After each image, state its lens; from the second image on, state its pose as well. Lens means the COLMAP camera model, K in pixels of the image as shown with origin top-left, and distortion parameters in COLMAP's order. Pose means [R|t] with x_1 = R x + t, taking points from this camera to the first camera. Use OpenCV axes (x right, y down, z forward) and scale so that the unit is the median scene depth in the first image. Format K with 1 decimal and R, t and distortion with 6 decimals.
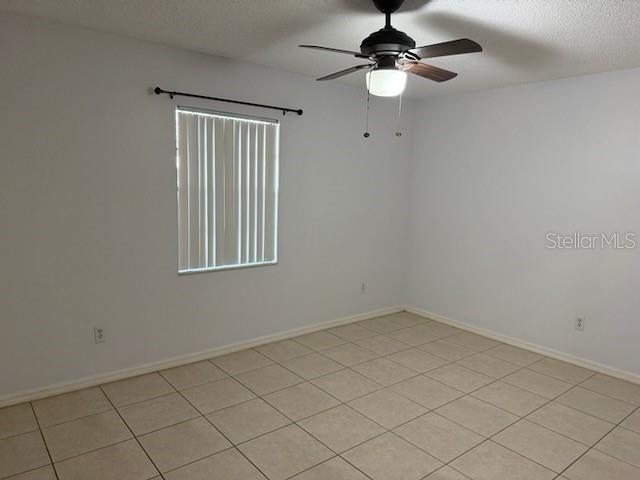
lens RADIAL K [[451.4, 0, 324.7], [0, 451.4, 241.1], [0, 0, 1]] dist [0.053895, -0.065698]
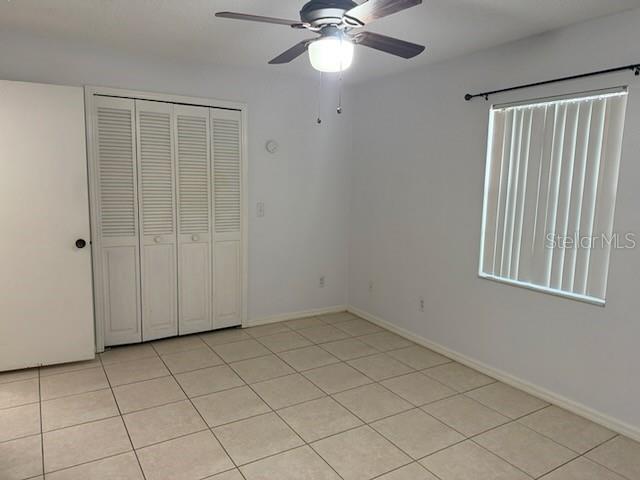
lens RADIAL K [[451.4, 0, 318.8], [0, 451.4, 239.8], [0, 0, 1]] dist [0.053895, -0.065698]
pose [[-0.132234, 0.097120, -0.986449, 0.654858], [-0.153715, 0.981140, 0.117203, -0.063591], [0.979227, 0.167130, -0.114811, 0.716615]]
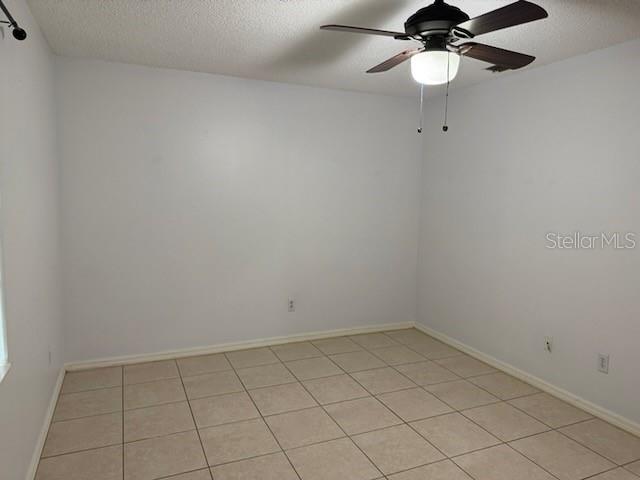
lens RADIAL K [[451.4, 0, 324.0], [0, 451.4, 238.6], [0, 0, 1]] dist [0.053895, -0.065698]
pose [[0.268081, -0.135473, 0.953824, -0.476745], [0.116659, 0.987343, 0.107446, -0.094988], [-0.956307, 0.082468, 0.280492, 0.621473]]
